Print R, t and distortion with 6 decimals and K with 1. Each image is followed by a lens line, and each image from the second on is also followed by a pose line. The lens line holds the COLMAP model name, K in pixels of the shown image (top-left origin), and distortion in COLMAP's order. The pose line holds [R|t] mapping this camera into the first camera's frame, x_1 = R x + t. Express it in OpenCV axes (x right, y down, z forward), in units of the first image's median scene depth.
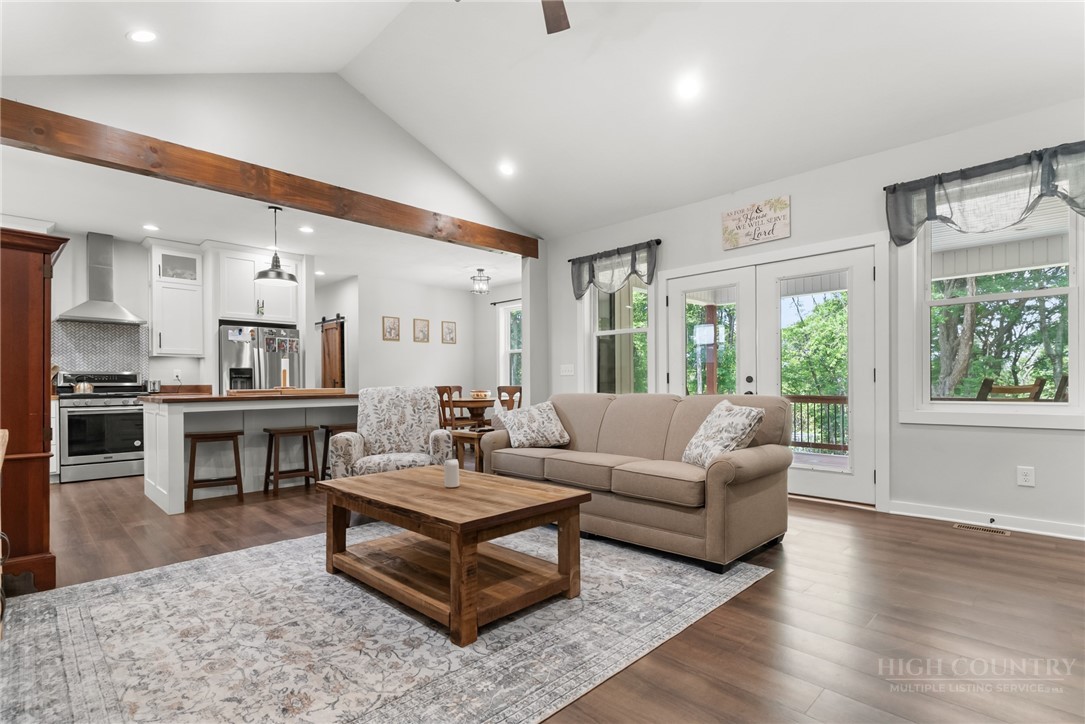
lens RADIAL K [[526.0, 0, 542.4], [0, 526.0, 382.8], [0, 0, 1]] dist [0.001013, 0.000253]
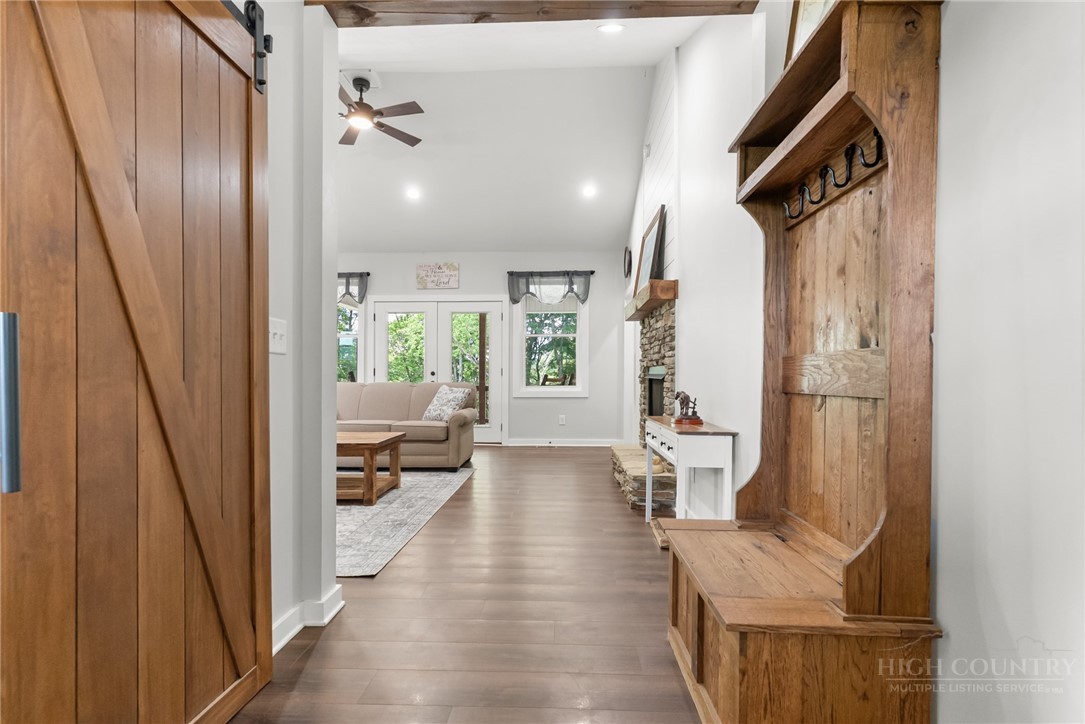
lens RADIAL K [[525.4, 0, 541.7], [0, 525.4, 375.5], [0, 0, 1]] dist [0.001429, 0.000921]
pose [[0.737182, 0.007079, 0.675657, -0.532345], [-0.006026, 0.999974, -0.003902, 0.004070], [-0.675668, -0.001196, 0.737205, -0.469845]]
